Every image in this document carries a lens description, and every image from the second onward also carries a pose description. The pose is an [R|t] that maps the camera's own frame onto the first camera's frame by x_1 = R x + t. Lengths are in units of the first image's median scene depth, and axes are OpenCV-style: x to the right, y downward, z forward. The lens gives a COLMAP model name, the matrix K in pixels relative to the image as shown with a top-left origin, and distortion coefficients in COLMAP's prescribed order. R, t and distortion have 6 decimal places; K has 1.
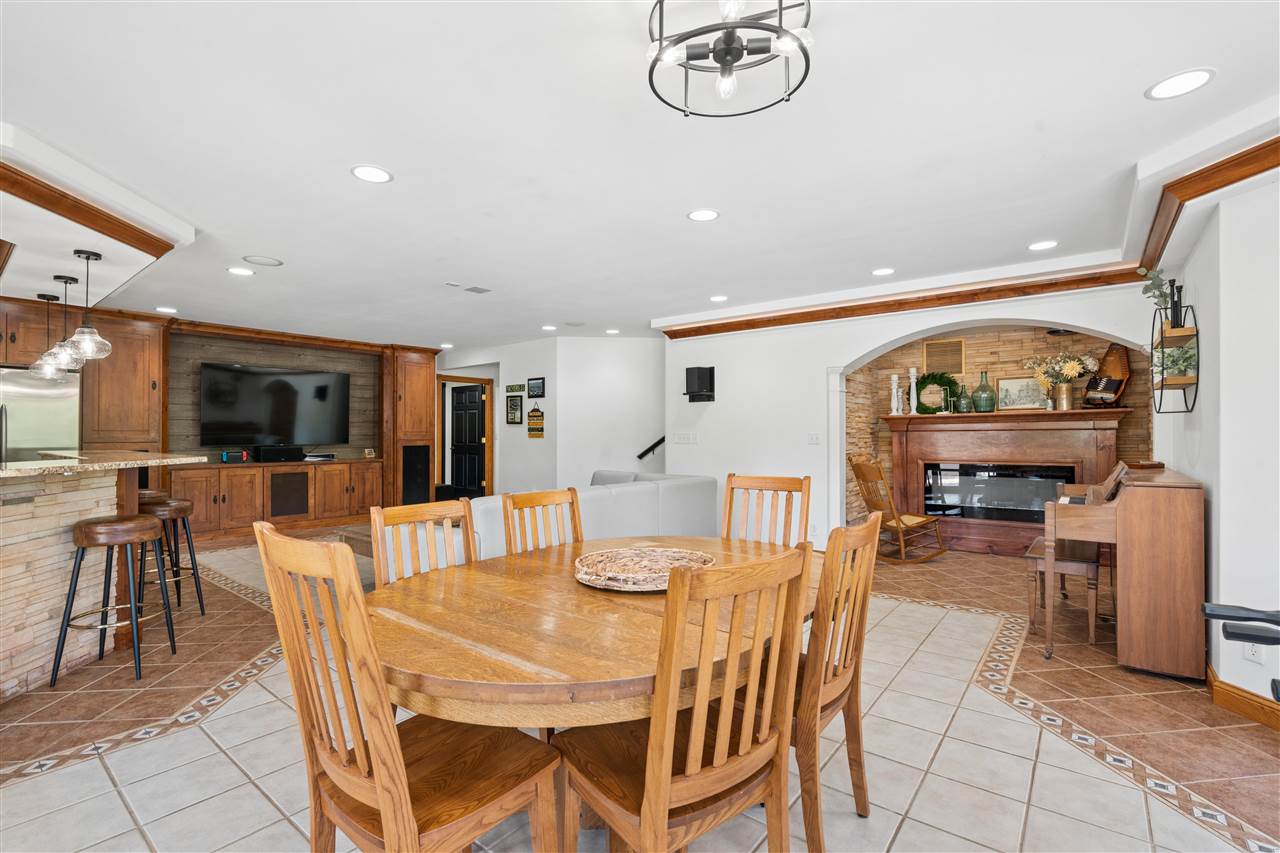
lens RADIAL K [[590.8, 0, 636.4], [0, 590.8, 429.8], [0, 0, 1]] dist [-0.002011, 0.000160]
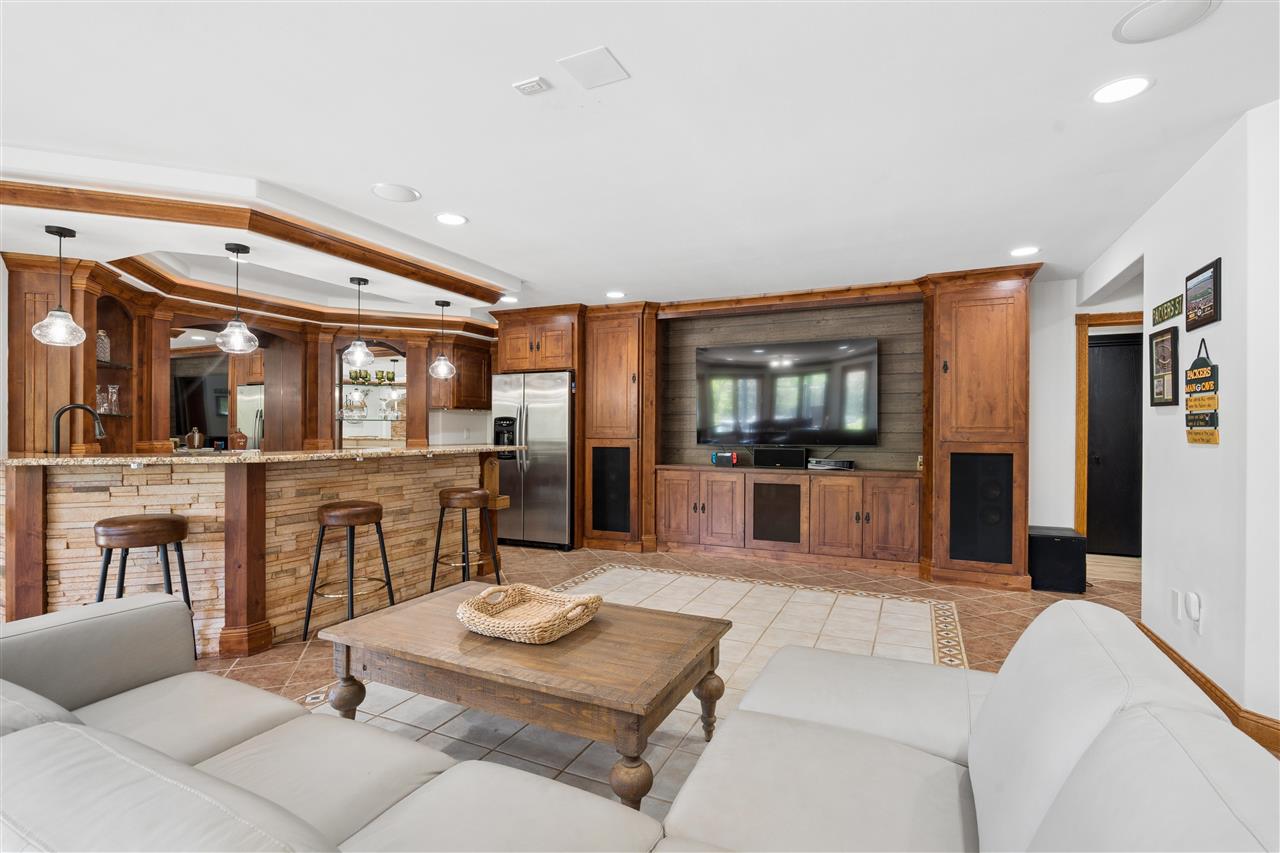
lens RADIAL K [[590.8, 0, 643.9], [0, 590.8, 431.9], [0, 0, 1]] dist [-0.002011, 0.000160]
pose [[0.249143, 0.004153, -0.968458, 0.079930], [0.000659, 0.999990, 0.004458, 0.005054], [0.968467, -0.001749, 0.249137, 0.621398]]
